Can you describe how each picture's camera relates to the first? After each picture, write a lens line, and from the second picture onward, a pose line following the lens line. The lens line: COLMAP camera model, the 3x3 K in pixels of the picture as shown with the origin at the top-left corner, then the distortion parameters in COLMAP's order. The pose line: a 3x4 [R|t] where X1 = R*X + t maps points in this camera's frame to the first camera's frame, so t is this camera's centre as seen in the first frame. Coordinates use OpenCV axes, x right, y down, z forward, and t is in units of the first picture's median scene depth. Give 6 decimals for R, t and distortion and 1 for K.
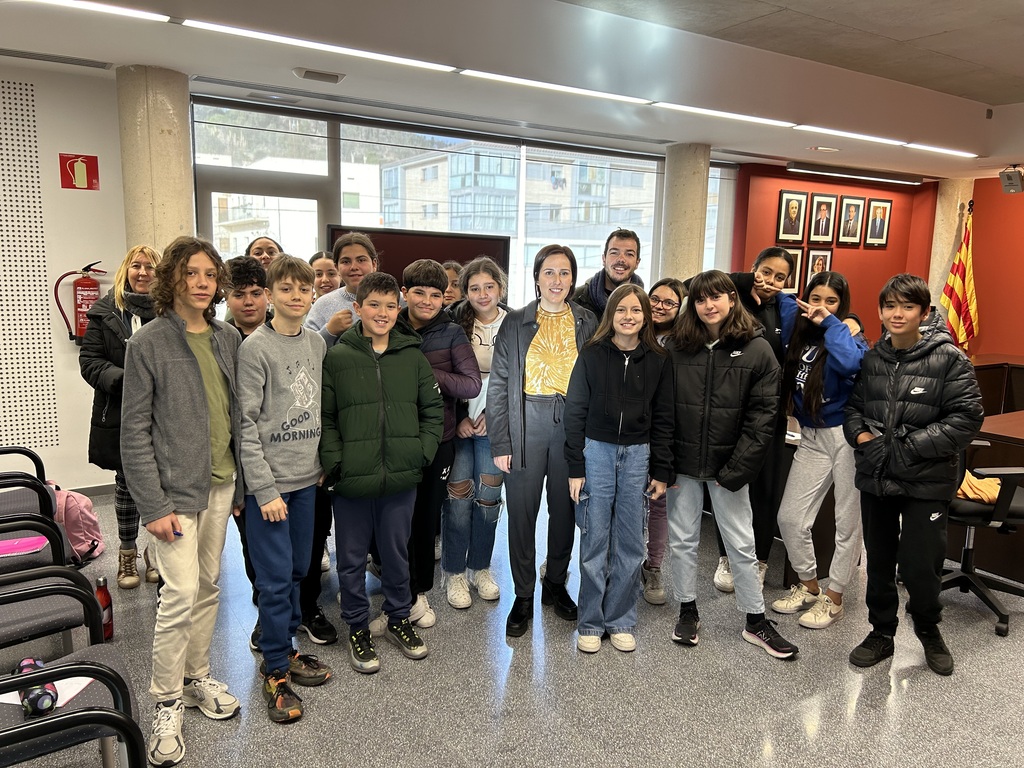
lens RADIAL K [[756.0, 0, 503.9], [0, 756.0, 383.7], [0, 0, 1]] dist [0.033372, -0.026213]
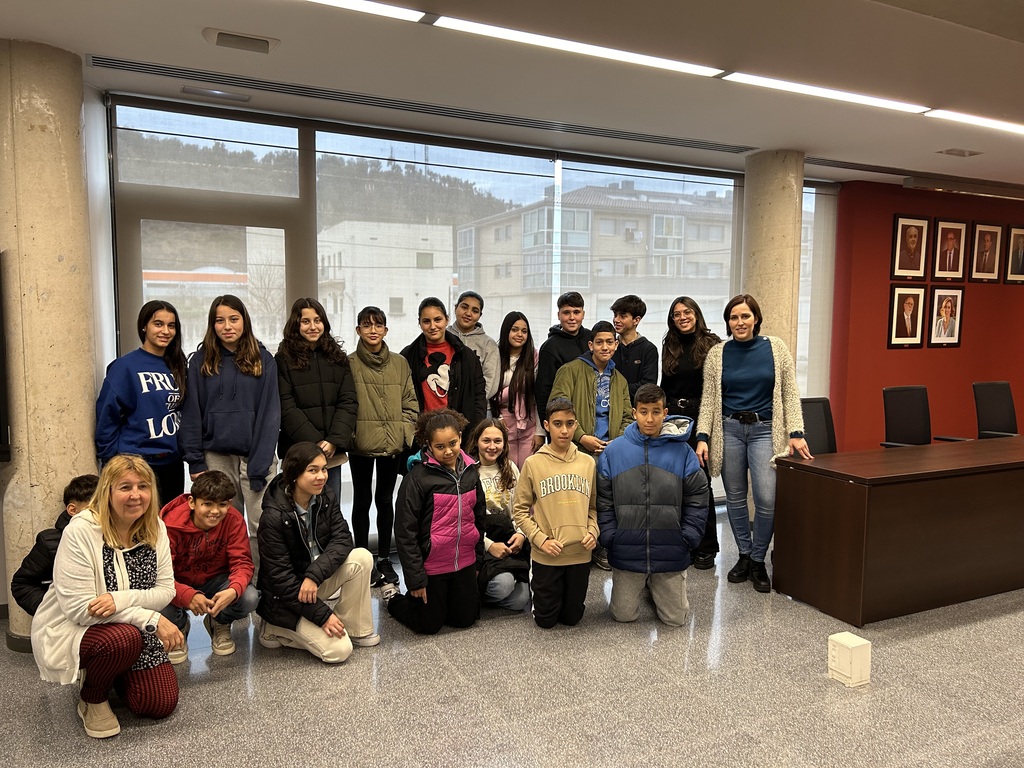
lens RADIAL K [[756.0, 0, 507.4], [0, 756.0, 389.0], [0, 0, 1]] dist [0.033372, -0.026213]
pose [[0.995143, -0.006402, -0.098228, 0.055394], [-0.000443, 0.997581, -0.069507, -0.024880], [0.098435, 0.069212, 0.992734, 0.261817]]
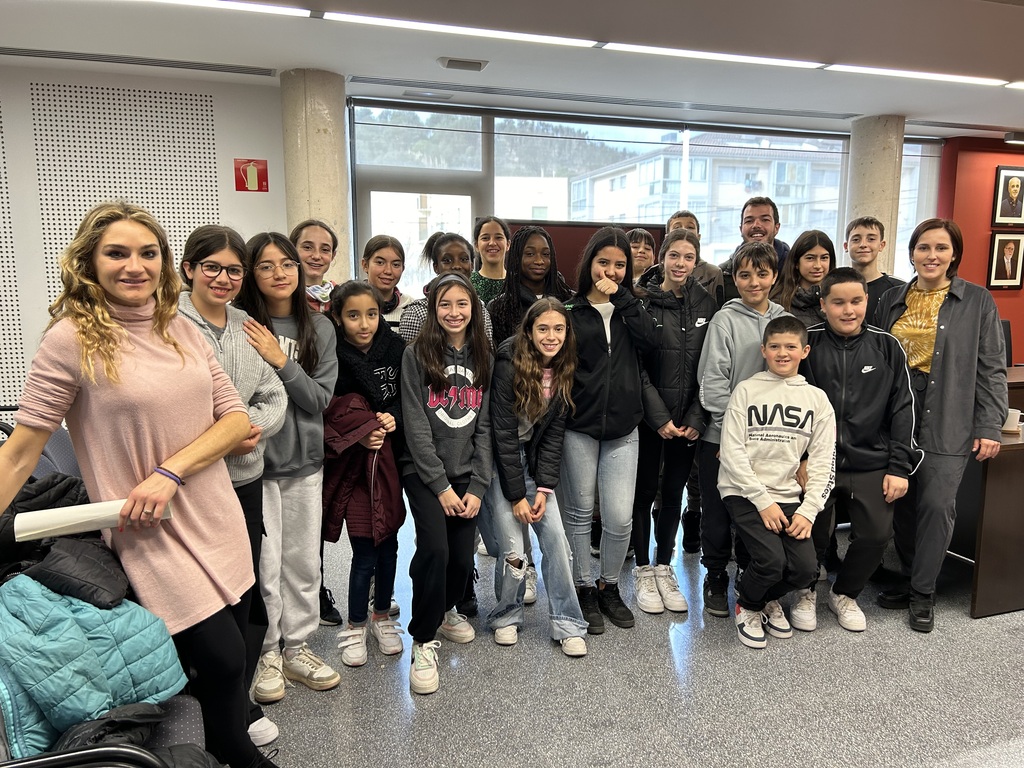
lens RADIAL K [[756.0, 0, 516.5], [0, 756.0, 384.8], [0, 0, 1]] dist [0.033372, -0.026213]
pose [[0.973257, 0.011998, -0.229405, 0.045619], [-0.015254, 0.999806, -0.012426, 0.020184], [0.229212, 0.015593, 0.973252, 0.040678]]
